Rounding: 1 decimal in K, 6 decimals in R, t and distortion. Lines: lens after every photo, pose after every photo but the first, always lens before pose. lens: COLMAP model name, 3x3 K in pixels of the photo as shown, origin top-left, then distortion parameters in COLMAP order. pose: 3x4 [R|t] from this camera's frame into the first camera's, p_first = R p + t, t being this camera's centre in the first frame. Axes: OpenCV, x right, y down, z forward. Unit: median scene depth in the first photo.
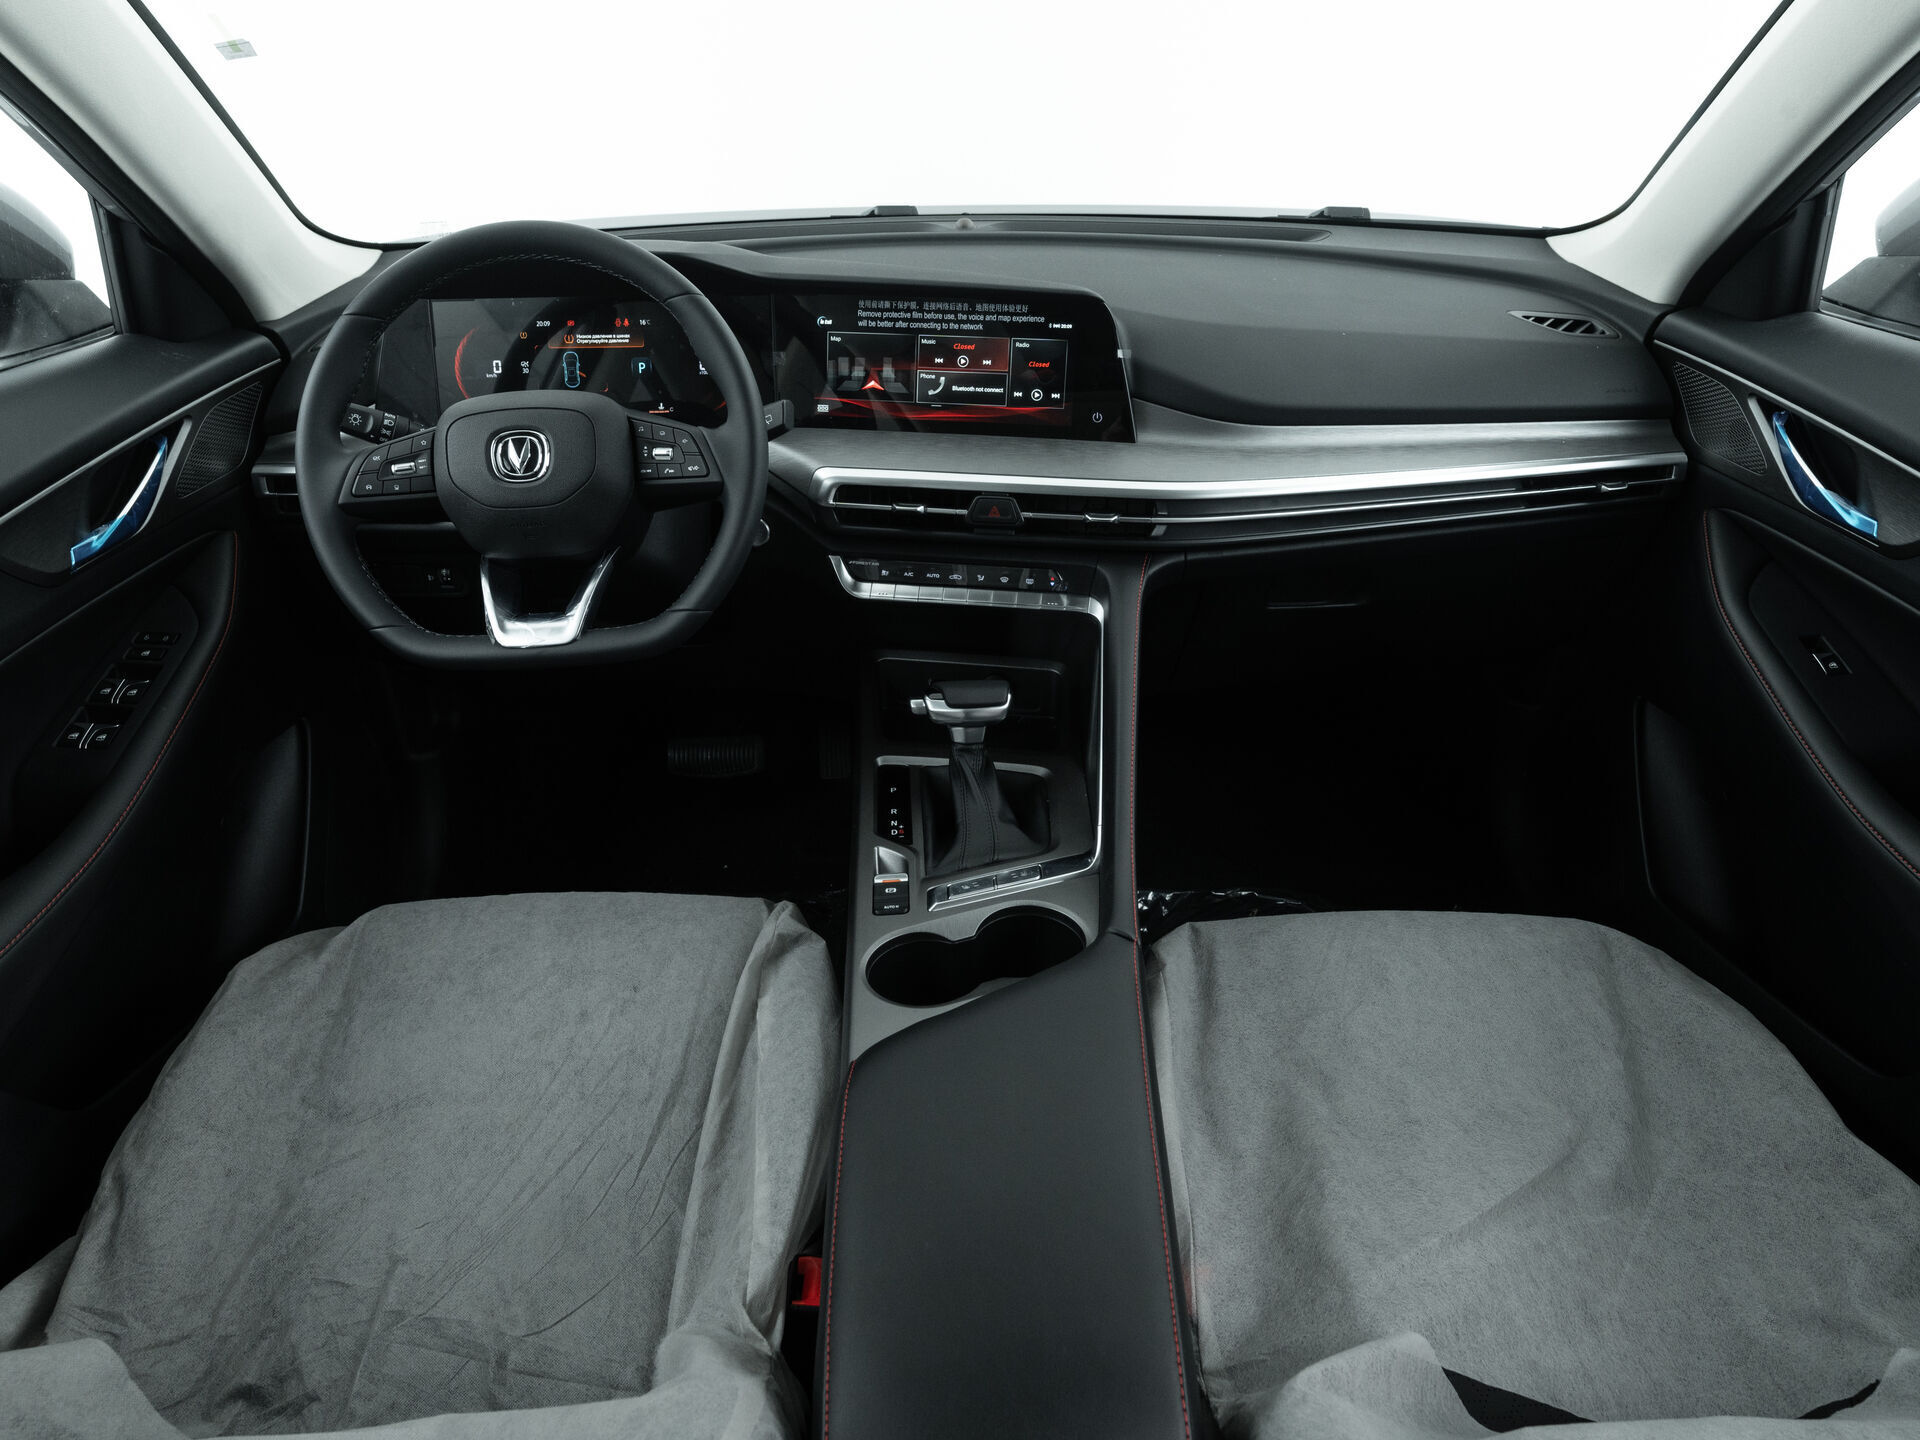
lens RADIAL K [[1257.2, 0, 960.0], [0, 1257.2, 720.0], [0, 0, 1]] dist [-0.026655, -0.002805]
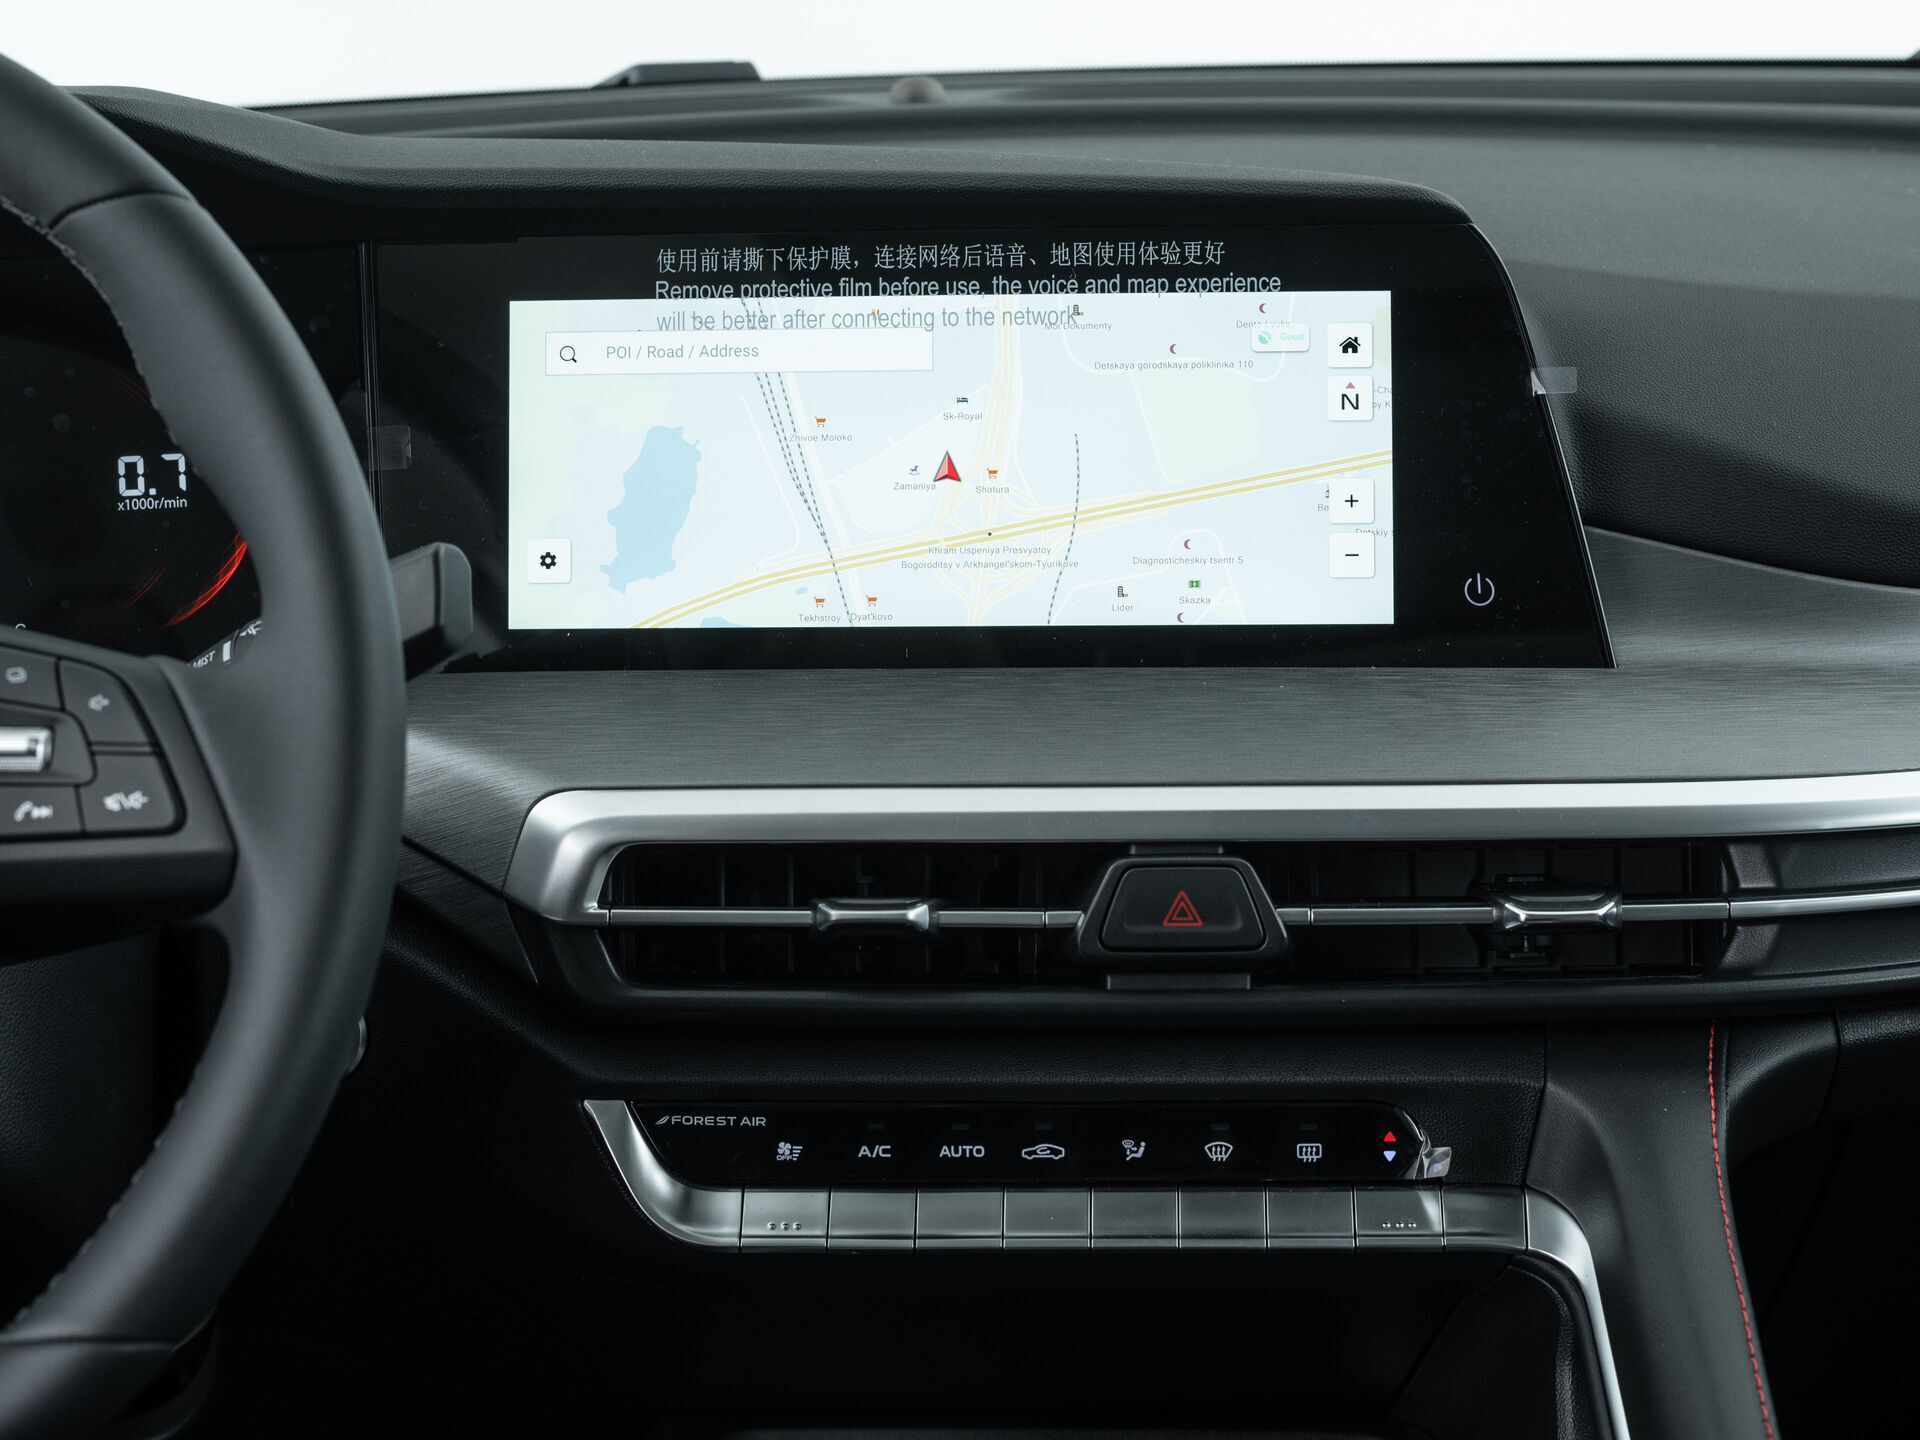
lens RADIAL K [[3245.9, 0, 960.0], [0, 3245.9, 720.0], [0, 0, 1]] dist [-0.133691, 0.102668]
pose [[0.995068, -0.041725, 0.089997, -0.084265], [0.064127, 0.962750, -0.262678, -0.017825], [-0.075684, 0.267153, 0.960677, 0.282767]]
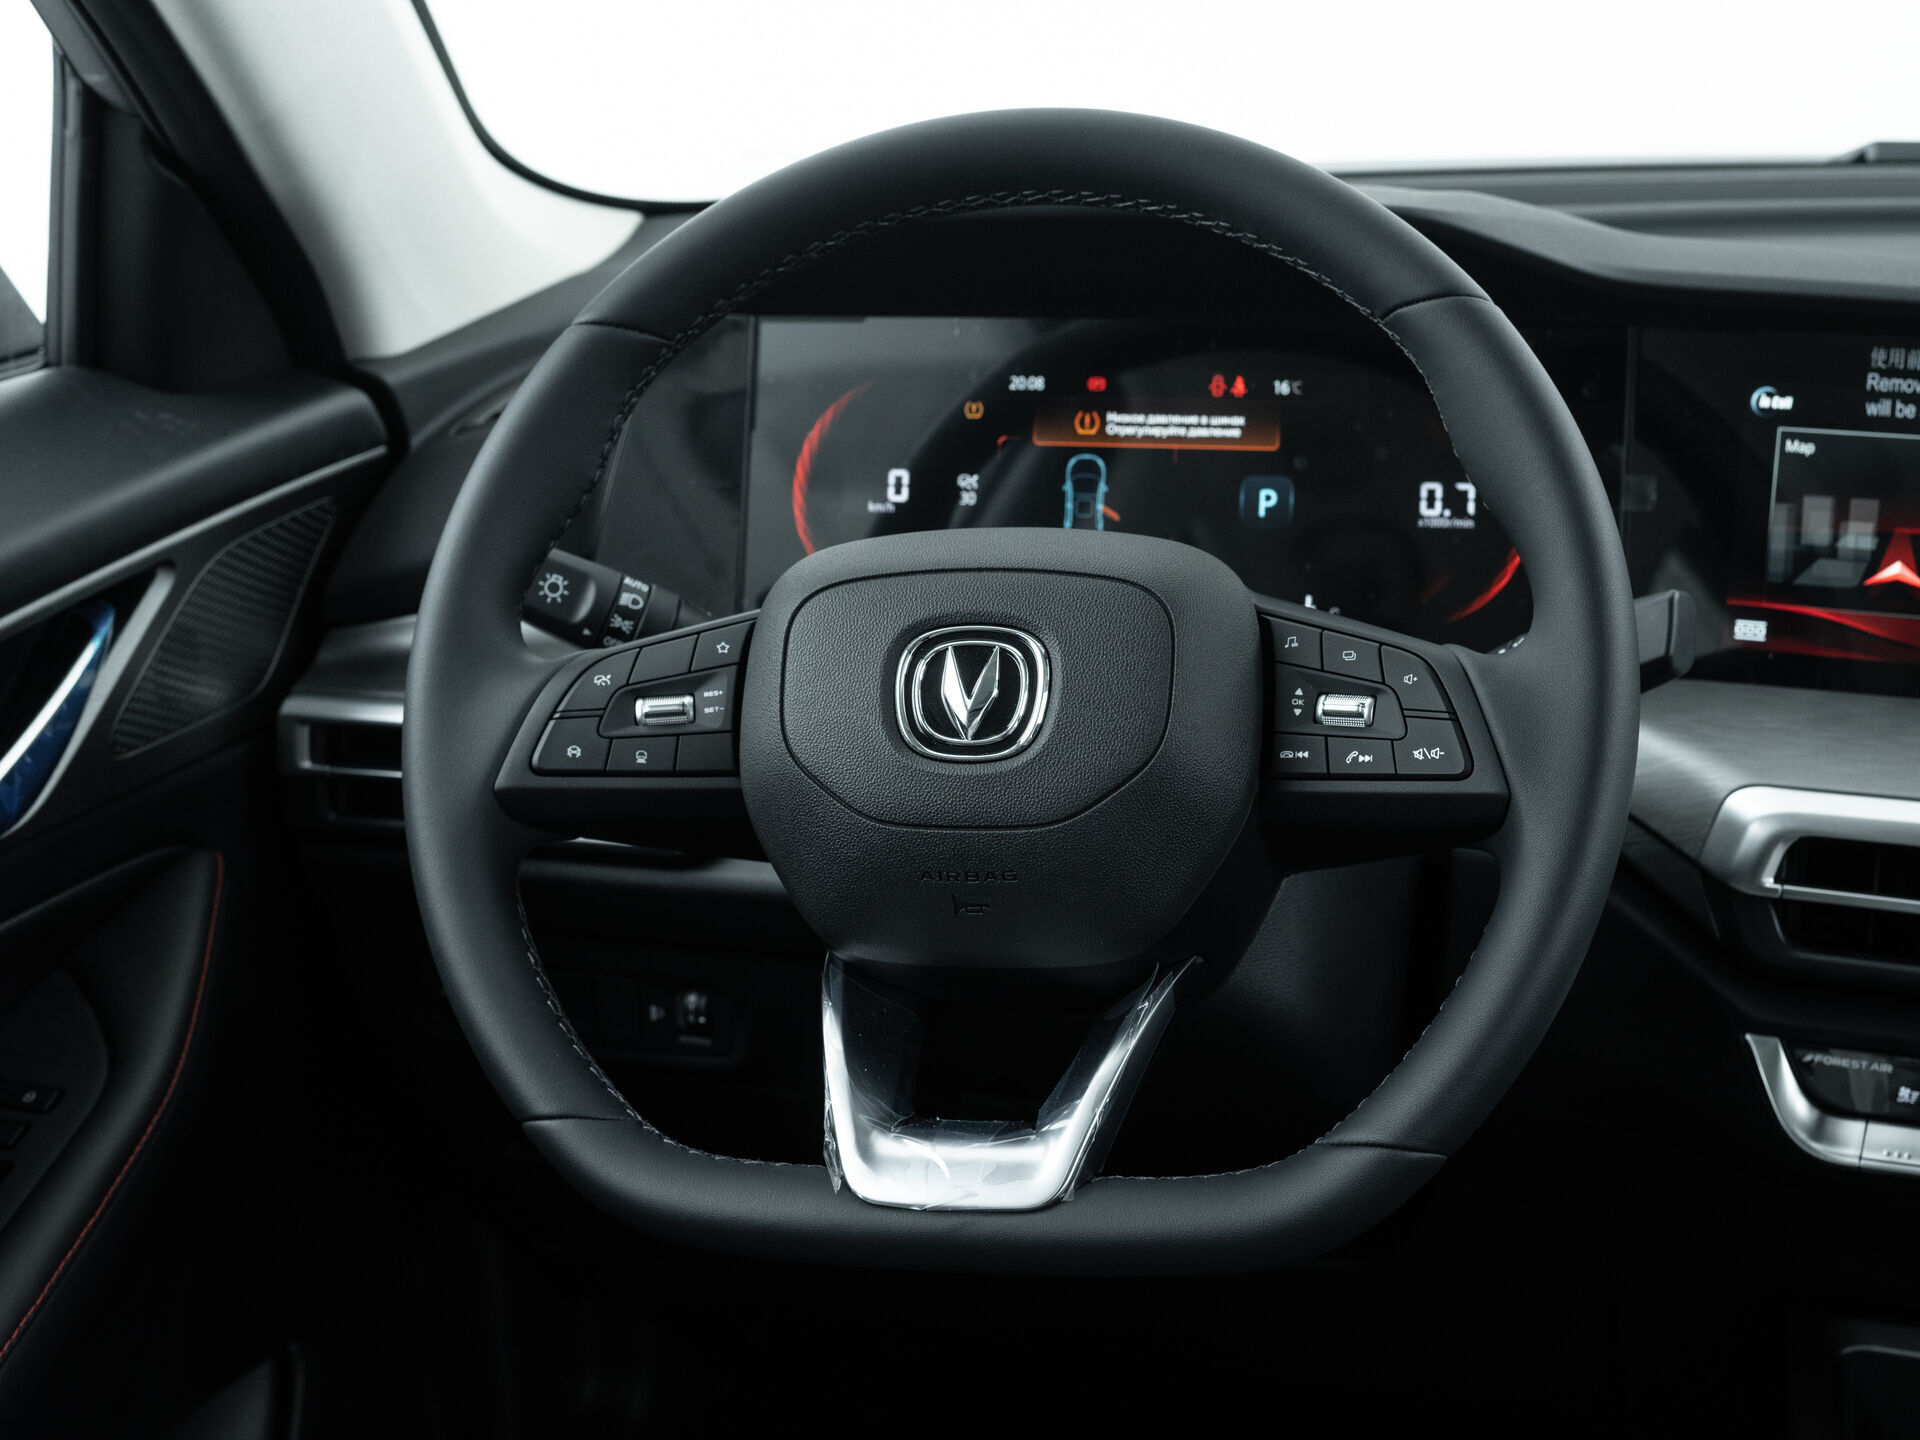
lens RADIAL K [[3245.9, 0, 960.0], [0, 3245.9, 720.0], [0, 0, 1]] dist [-0.133691, 0.102668]
pose [[0.961152, 0.052584, -0.270964, -0.078380], [-0.115727, 0.968005, -0.222649, 0.010007], [0.250586, 0.245358, 0.936486, 0.083246]]
